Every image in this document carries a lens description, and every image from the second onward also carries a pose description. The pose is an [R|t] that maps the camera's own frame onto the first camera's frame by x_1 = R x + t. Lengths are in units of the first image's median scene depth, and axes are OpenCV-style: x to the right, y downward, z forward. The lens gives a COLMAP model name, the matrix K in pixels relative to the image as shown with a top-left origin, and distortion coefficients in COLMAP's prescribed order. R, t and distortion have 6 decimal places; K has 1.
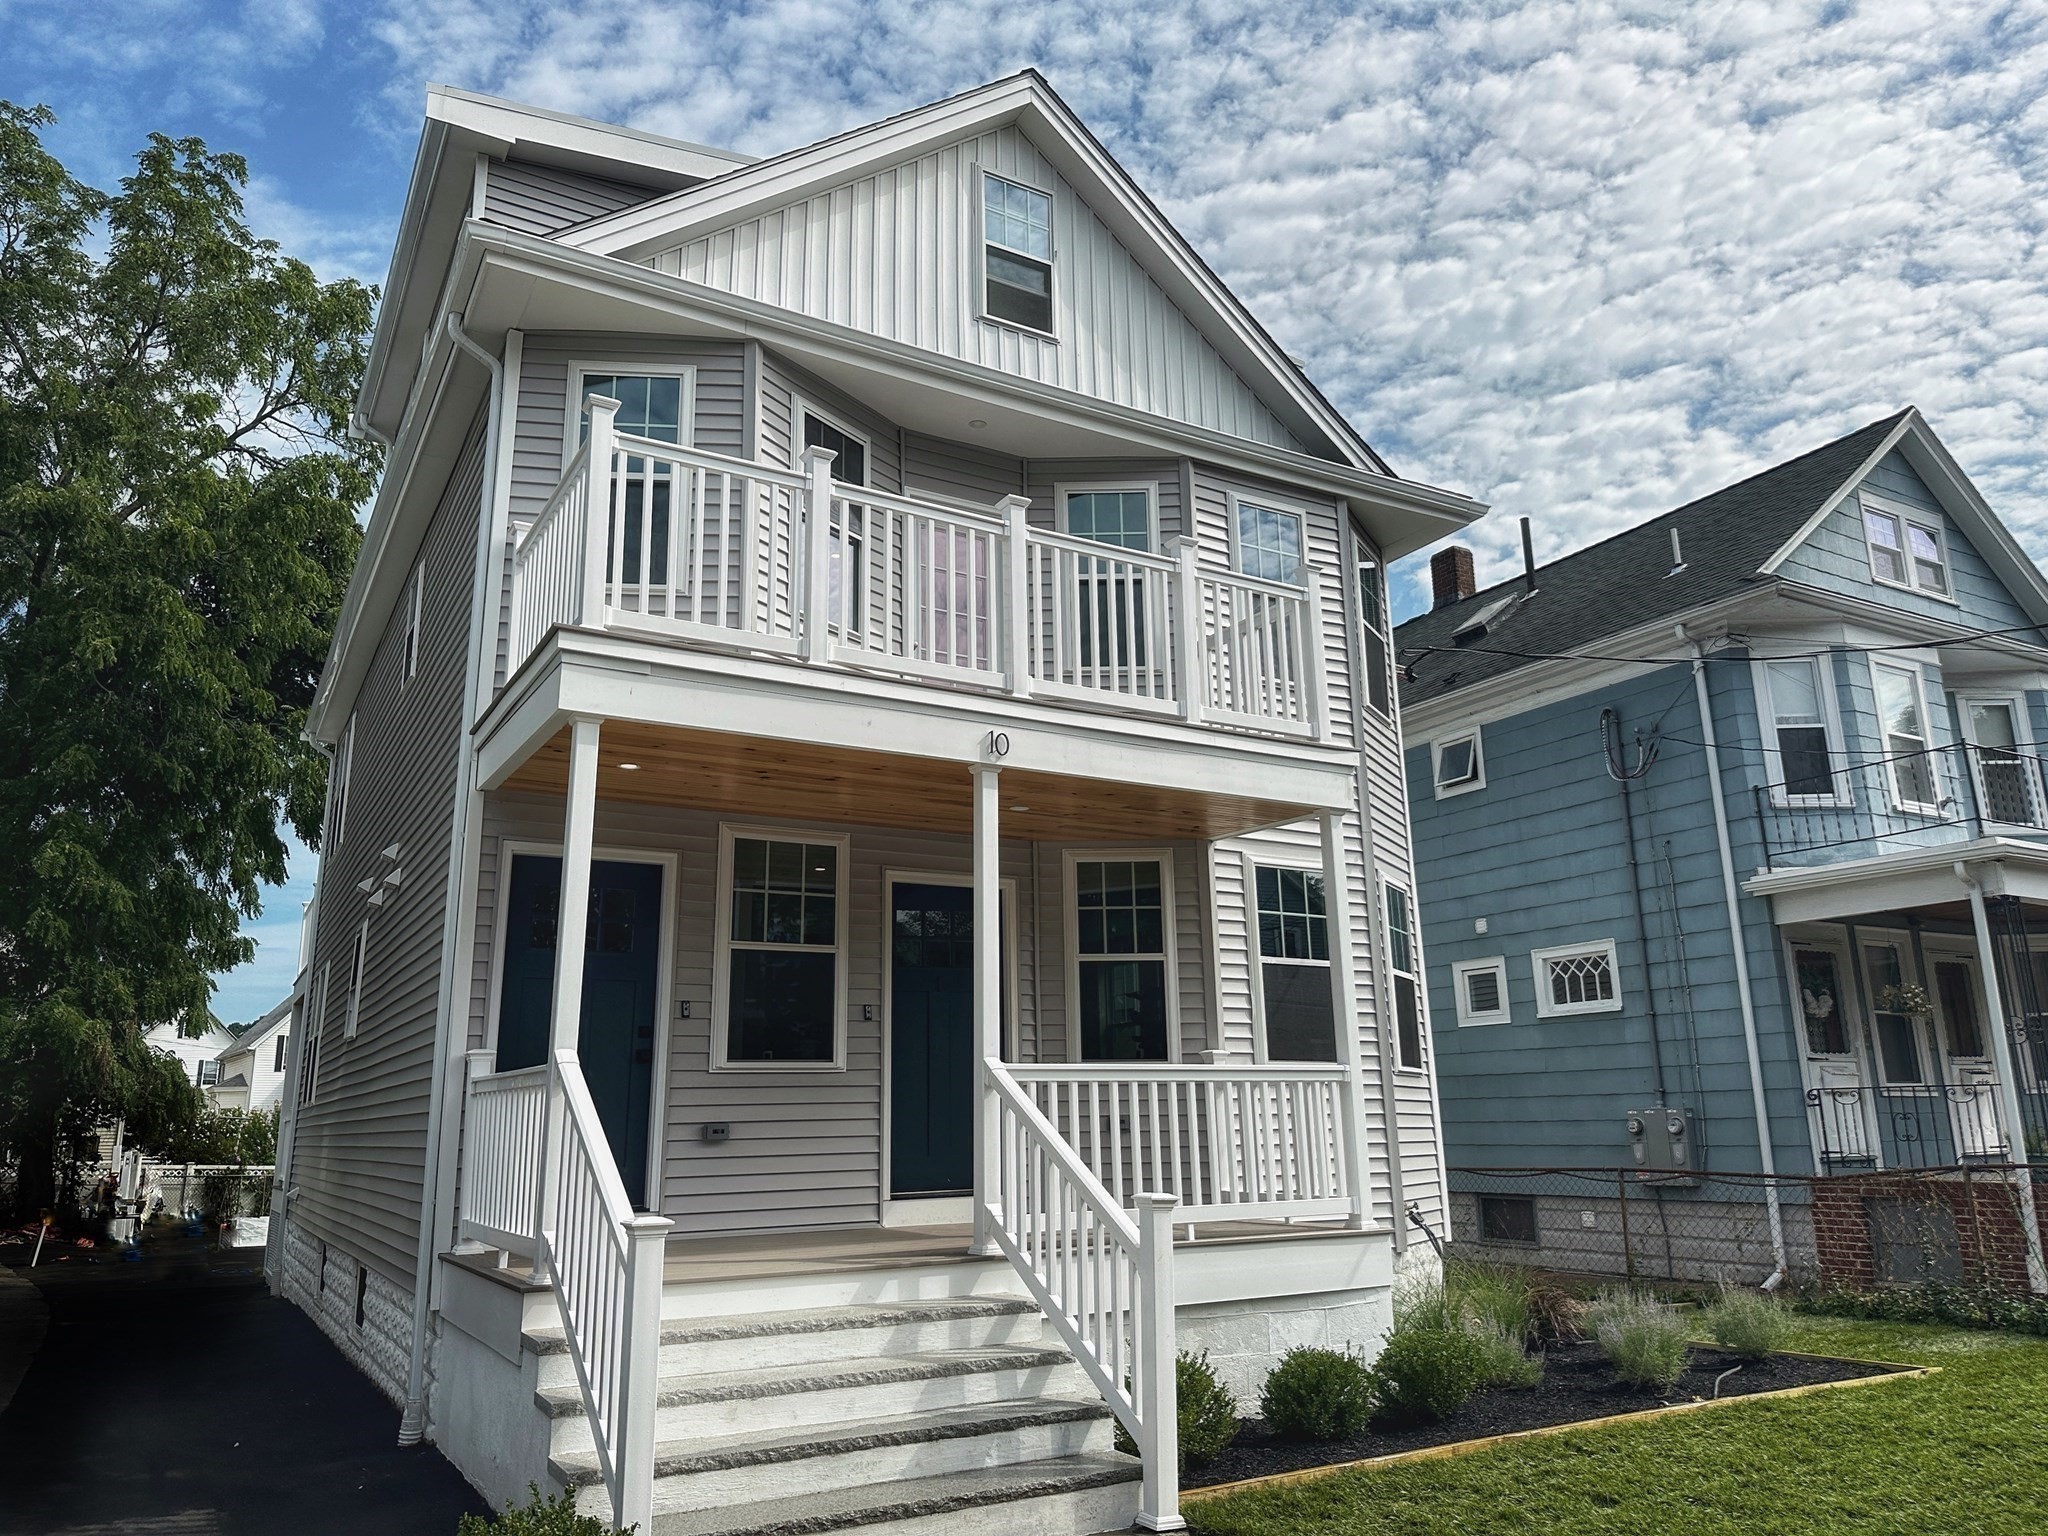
lens RADIAL K [[1462.2, 0, 1007.3], [0, 1462.2, 769.6], [0, 0, 1]] dist [0.031617, -0.045162]
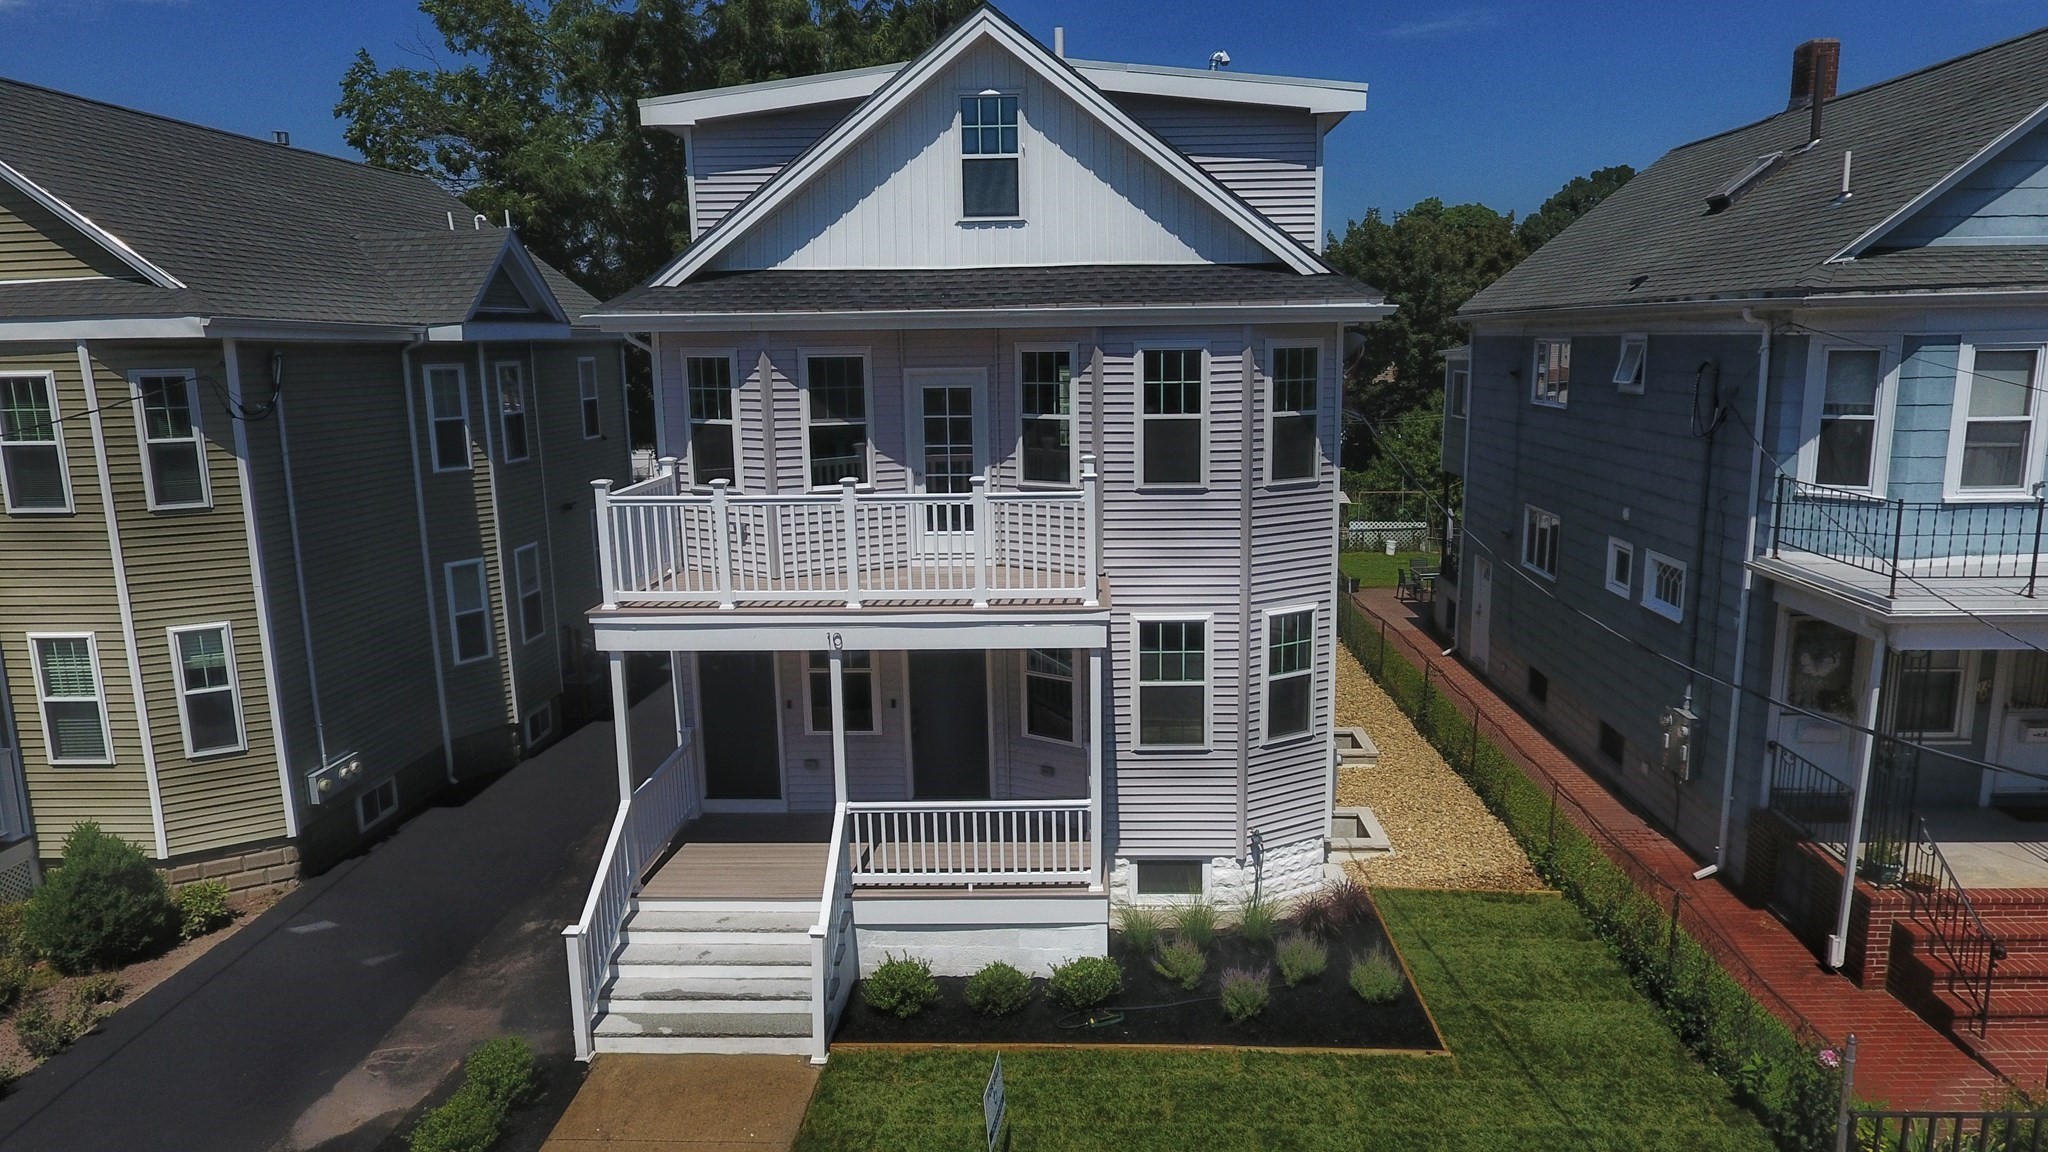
lens RADIAL K [[1199.1, 0, 1059.4], [0, 1199.1, 560.8], [0, 0, 1]] dist [-0.004653, -0.000492]
pose [[0.850986, 0.095878, -0.516363, 0.804666], [0.130344, 0.913877, 0.384499, -0.521352], [0.508757, -0.394508, 0.765199, 0.061585]]
